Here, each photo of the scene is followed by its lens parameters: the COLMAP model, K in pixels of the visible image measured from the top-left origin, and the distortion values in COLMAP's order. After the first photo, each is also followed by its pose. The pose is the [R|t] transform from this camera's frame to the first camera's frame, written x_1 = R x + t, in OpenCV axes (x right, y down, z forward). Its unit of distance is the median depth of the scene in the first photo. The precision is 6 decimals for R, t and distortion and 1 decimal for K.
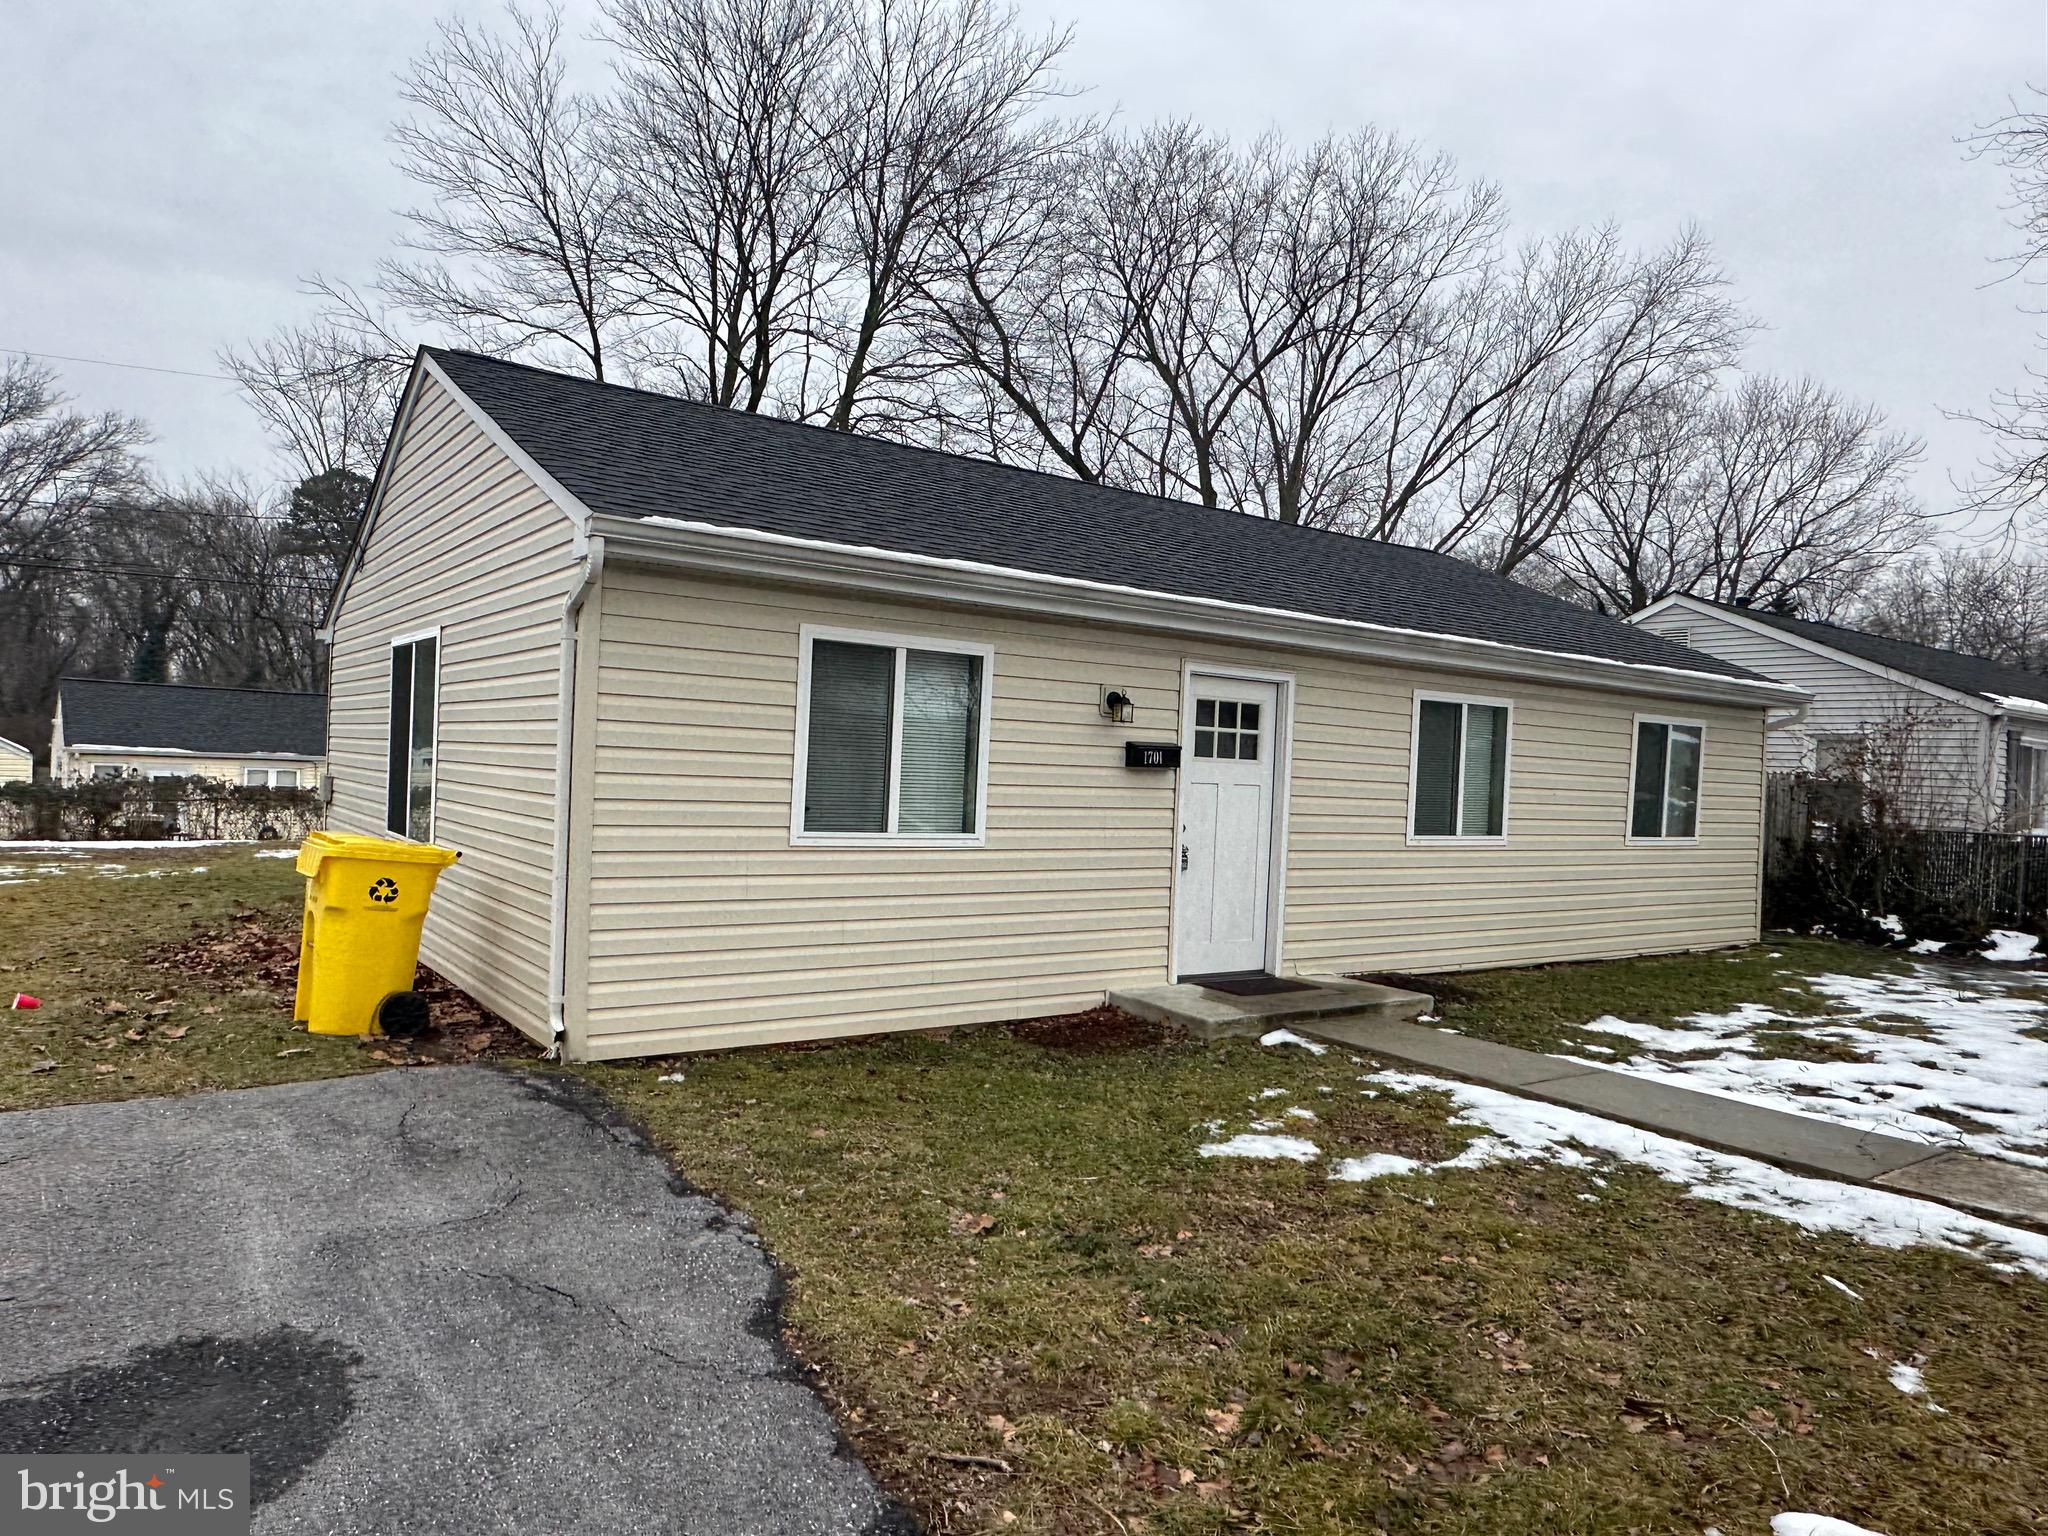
lens RADIAL K [[1321.0, 0, 1021.2], [0, 1321.0, 775.4], [0, 0, 1]] dist [-0.004600, 0.001632]
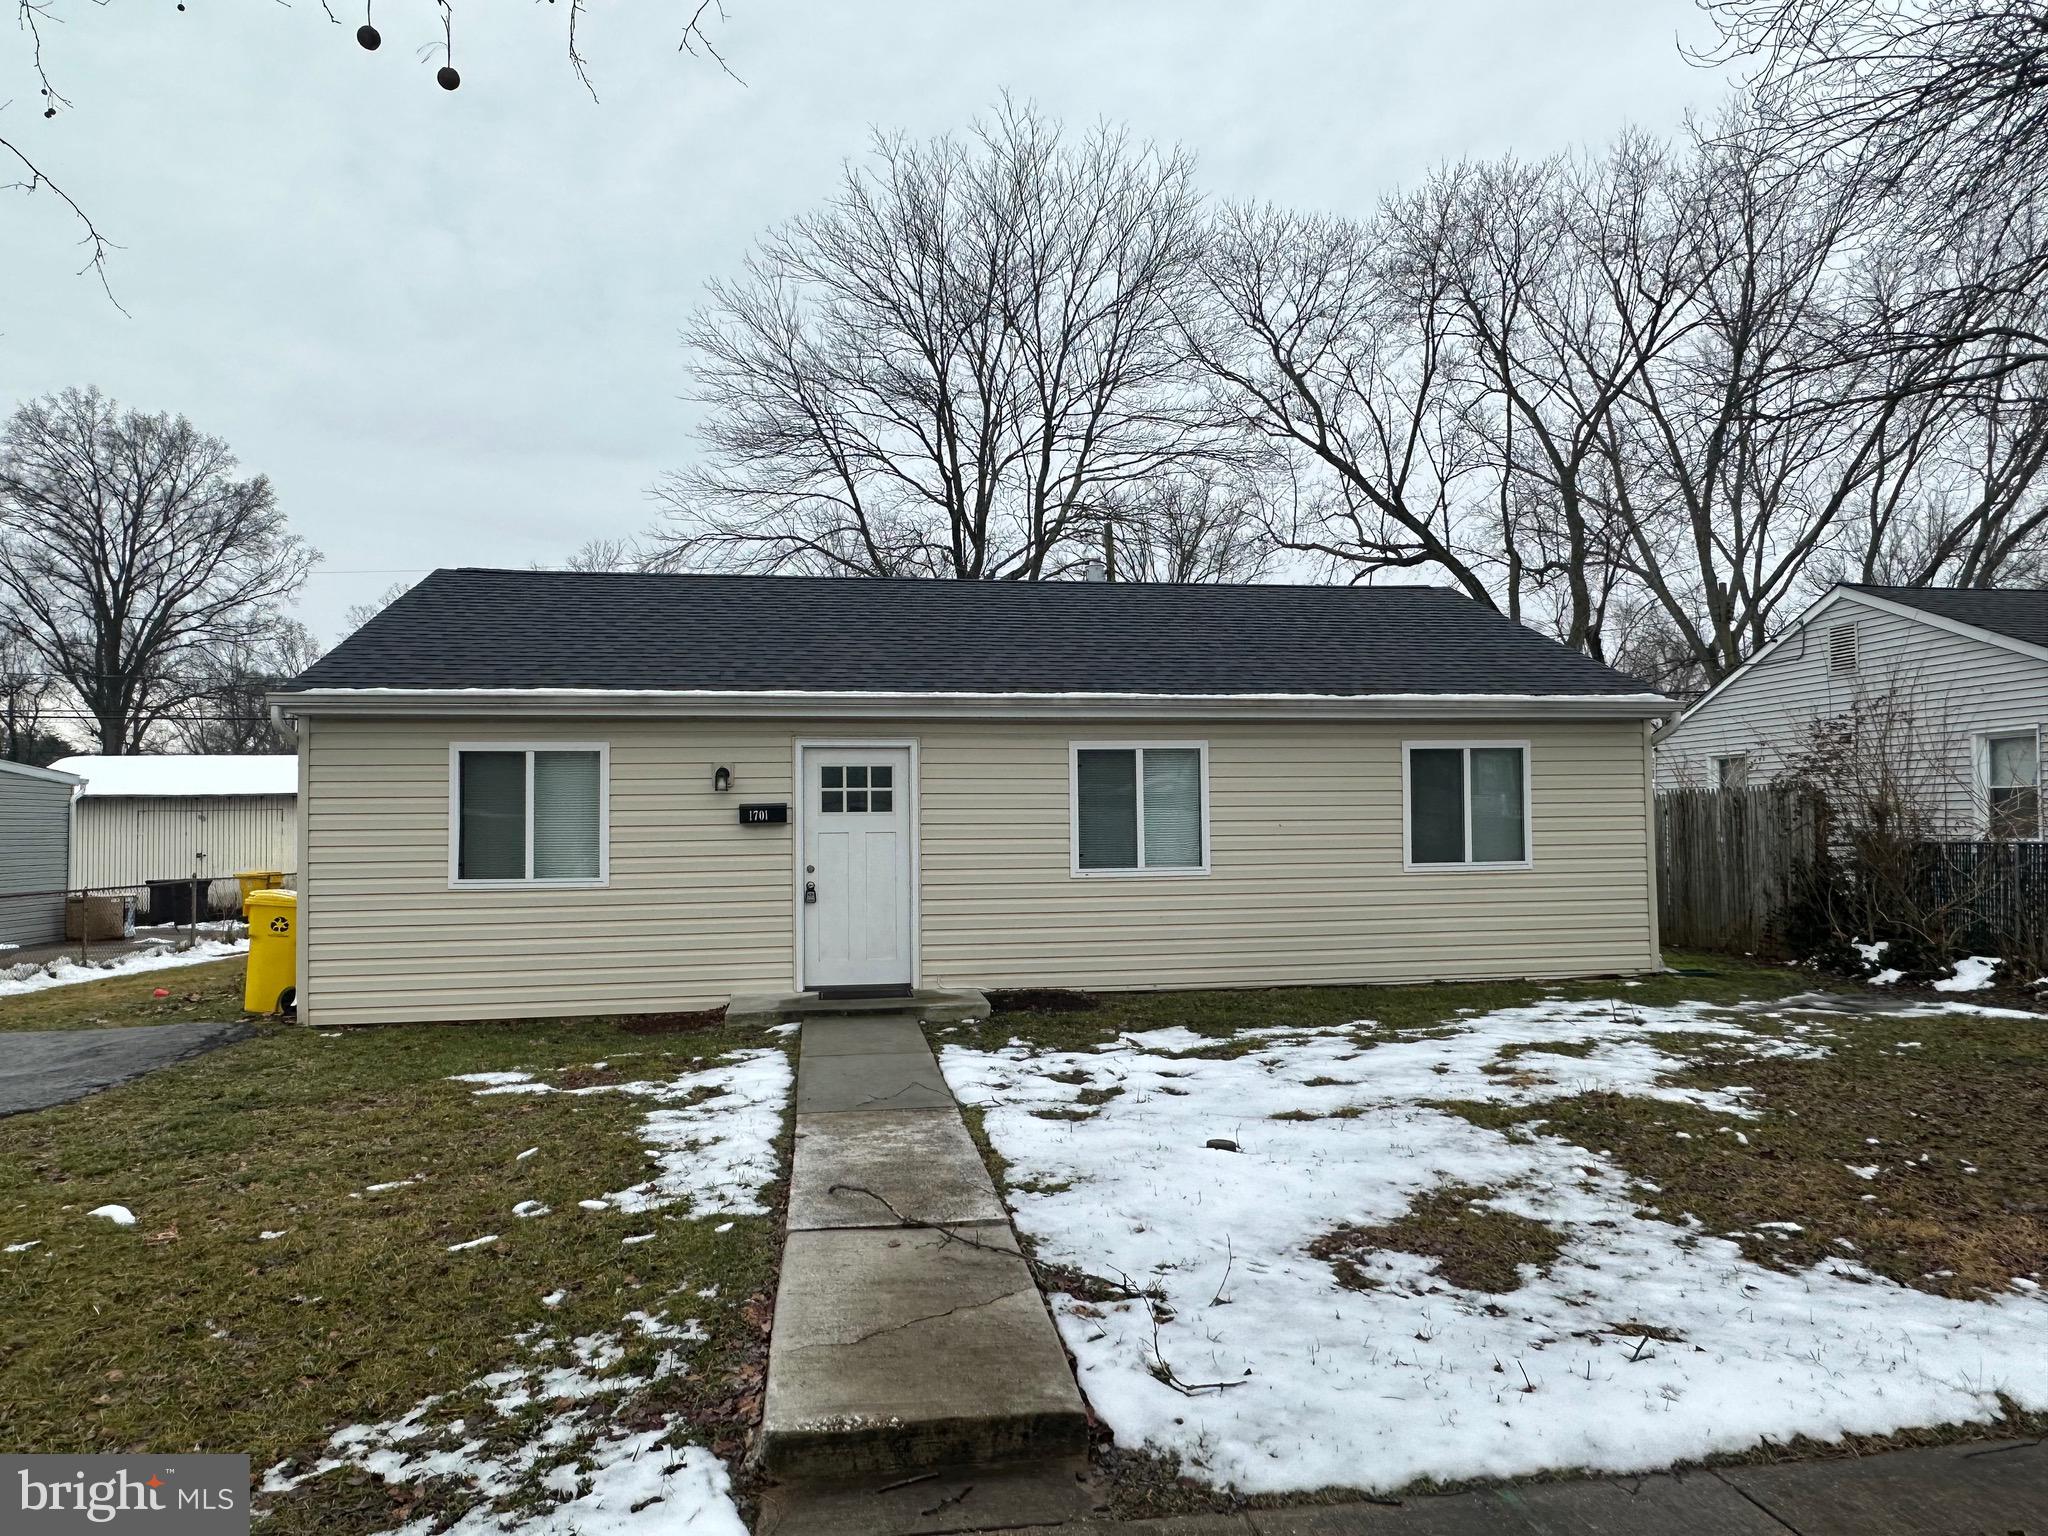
lens RADIAL K [[1321.0, 0, 1029.1], [0, 1321.0, 768.0], [0, 0, 1]] dist [-0.004600, 0.001632]
pose [[0.894117, -0.071431, -0.442100, 0.845904], [0.046568, 0.996675, -0.066855, 0.036200], [0.445406, 0.039189, 0.894471, -0.046162]]
